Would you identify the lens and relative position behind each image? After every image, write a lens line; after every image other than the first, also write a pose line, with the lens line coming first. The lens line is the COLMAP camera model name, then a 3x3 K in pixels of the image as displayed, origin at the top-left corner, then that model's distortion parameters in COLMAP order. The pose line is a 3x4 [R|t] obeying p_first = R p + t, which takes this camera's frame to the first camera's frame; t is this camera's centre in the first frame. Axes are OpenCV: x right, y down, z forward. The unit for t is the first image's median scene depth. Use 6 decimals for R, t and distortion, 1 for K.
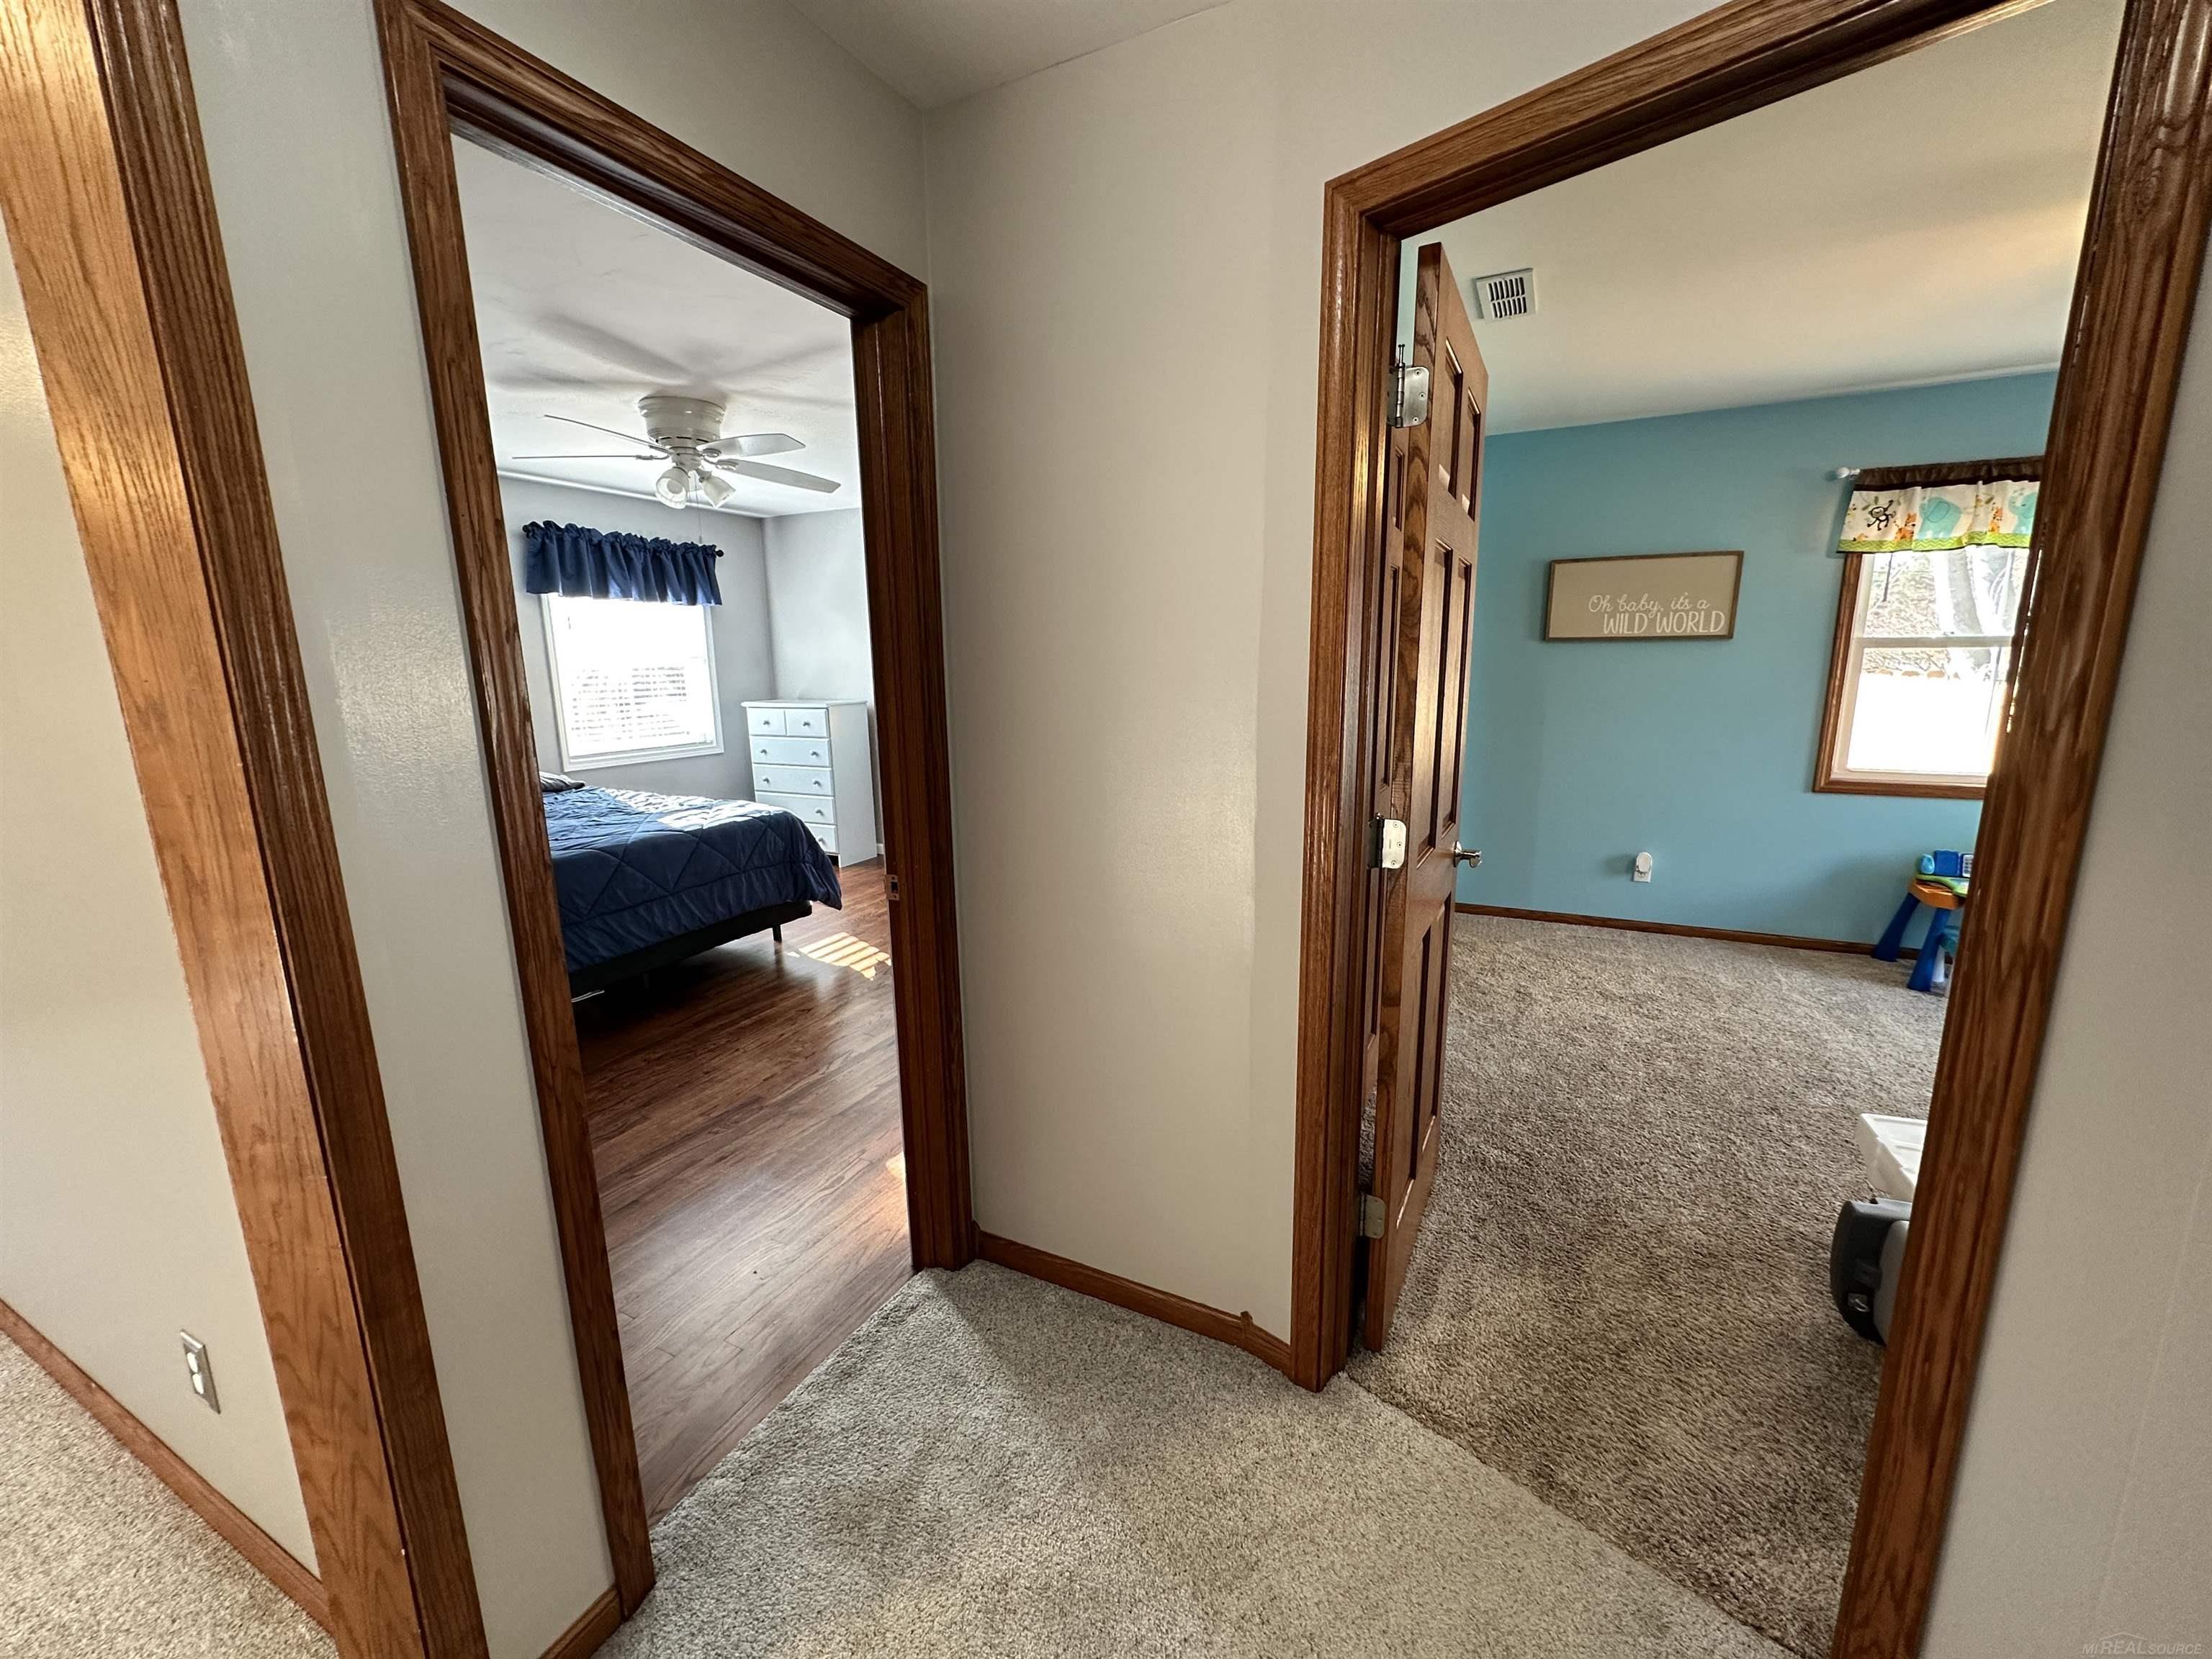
lens RADIAL K [[877.1, 0, 1106.5], [0, 877.1, 832.6], [0, 0, 1]] dist [-0.004401, 0.000061]
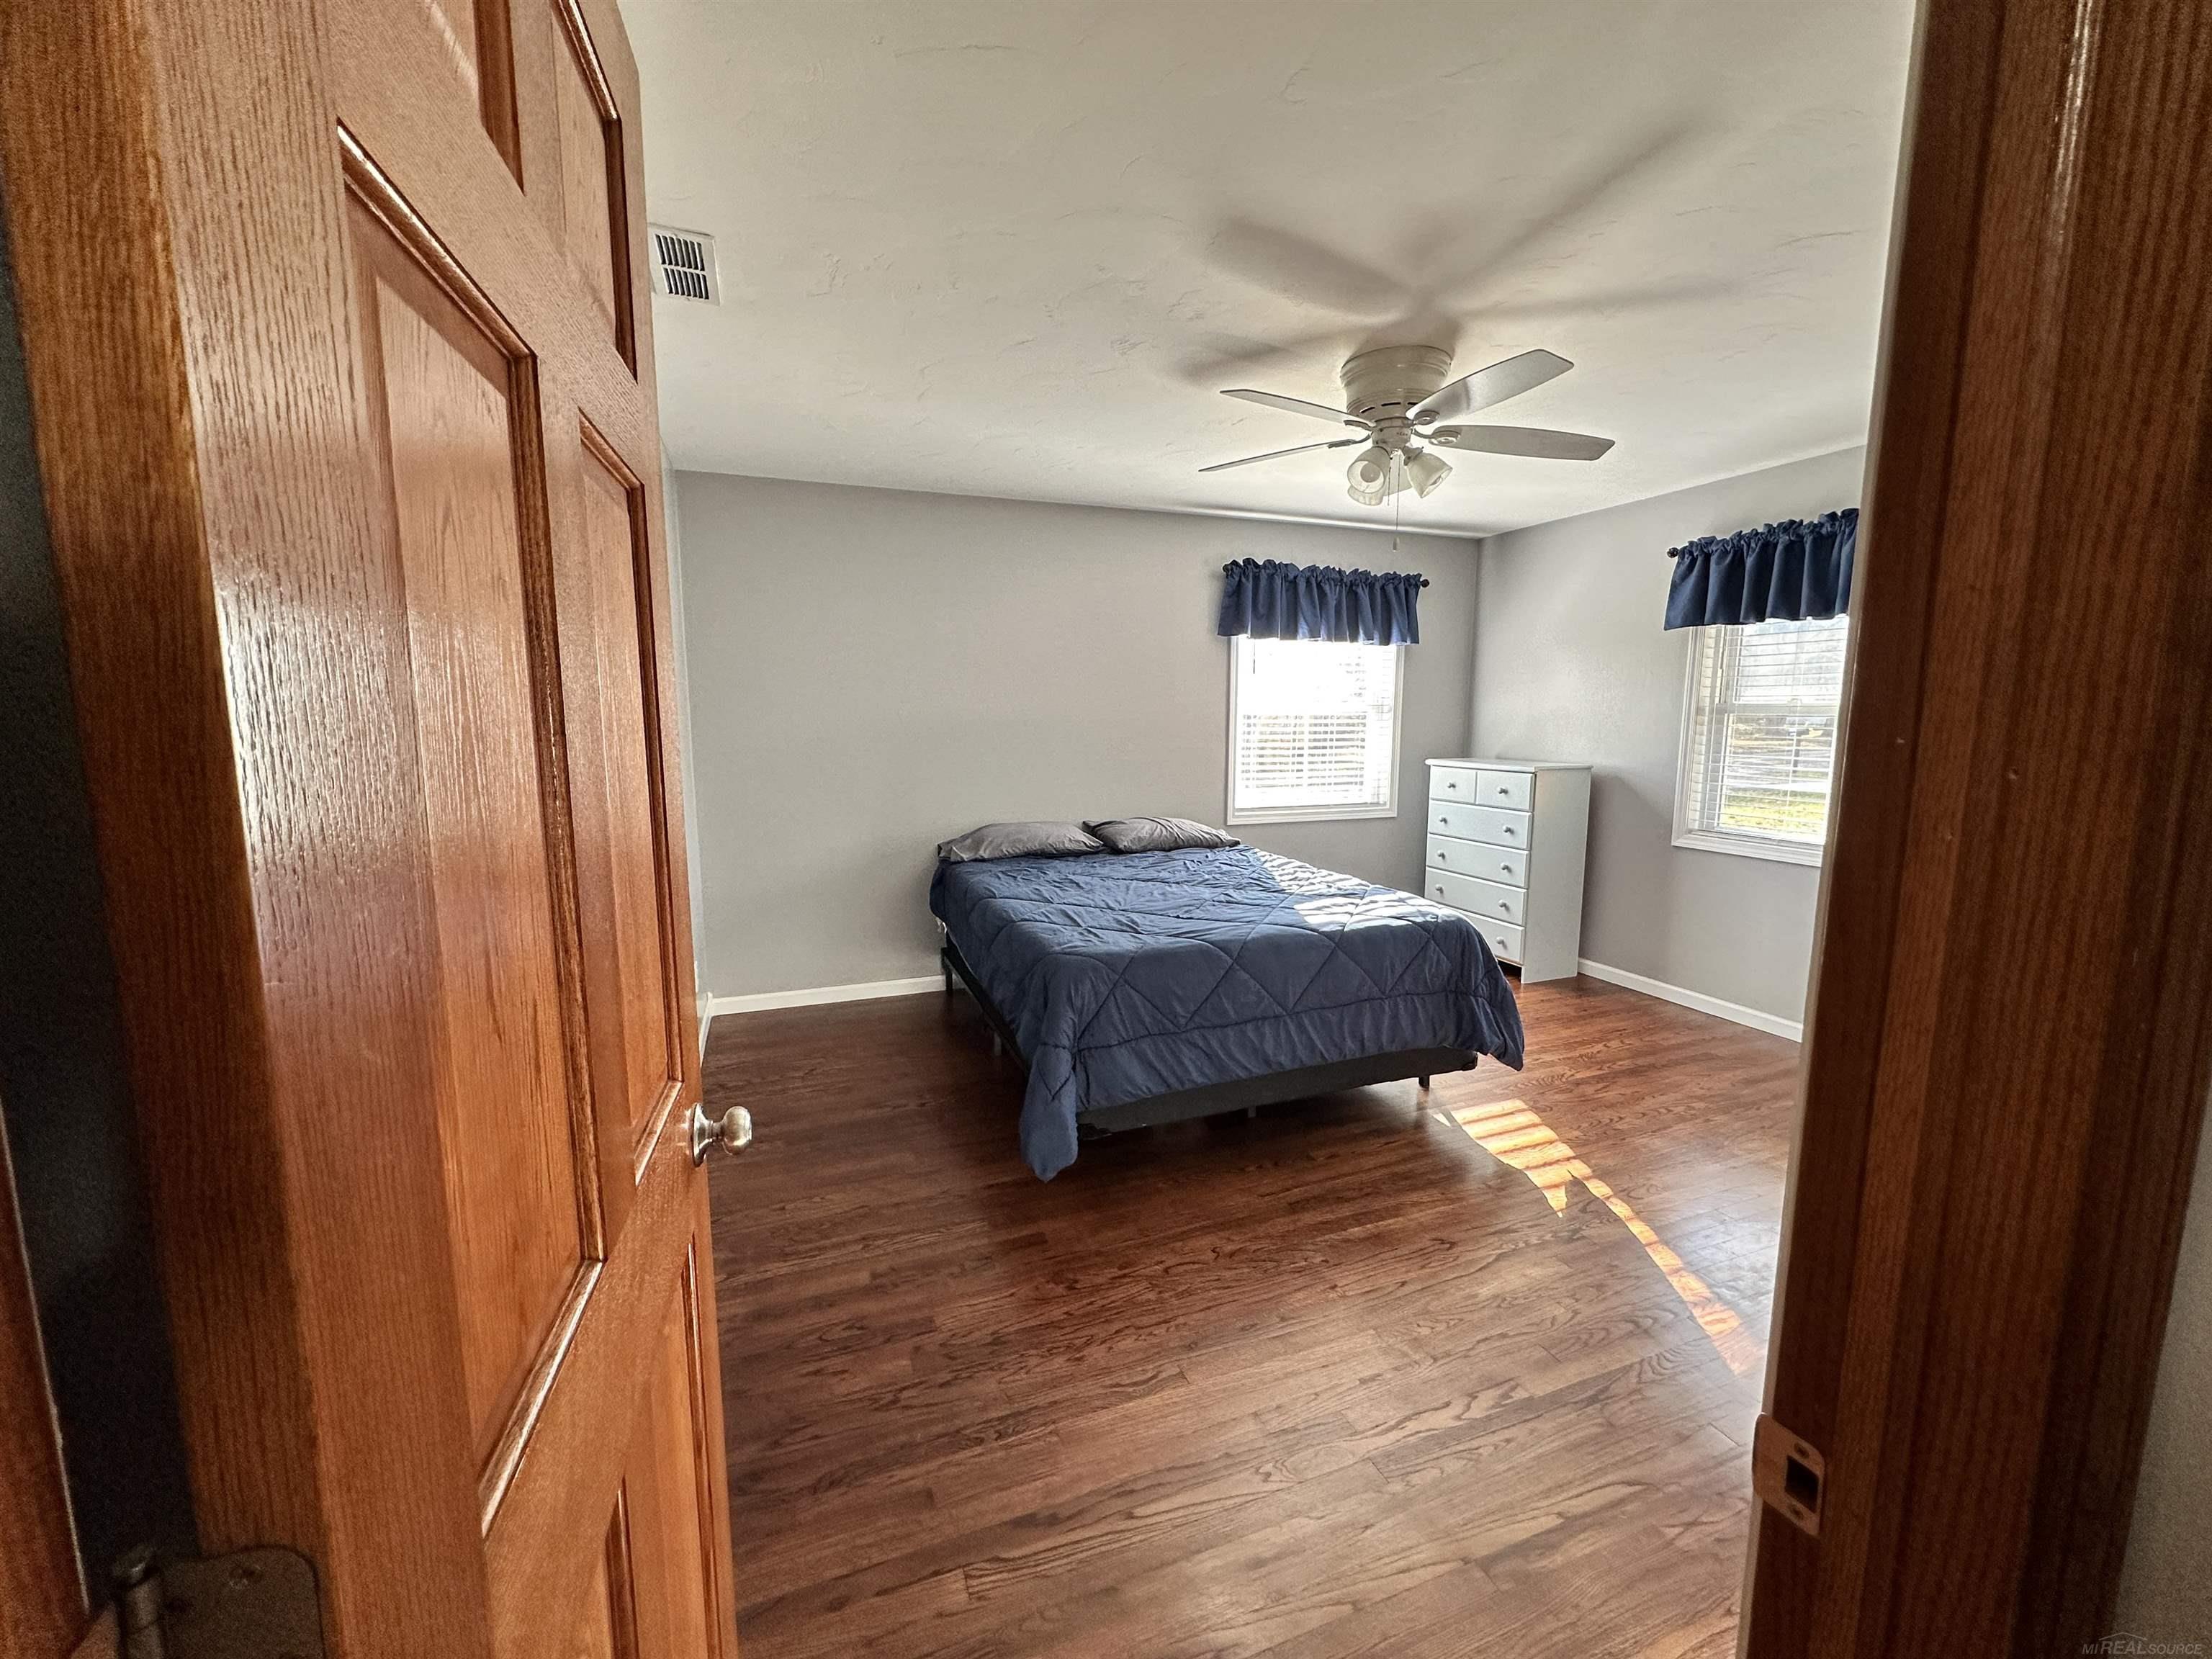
lens RADIAL K [[877.1, 0, 1099.1], [0, 877.1, 830.0], [0, 0, 1]] dist [-0.004401, 0.000061]
pose [[0.728588, 0.103853, -0.677033, -0.100386], [-0.144583, 0.989485, -0.003812, -0.048002], [0.669518, 0.100665, 0.735943, 0.260610]]
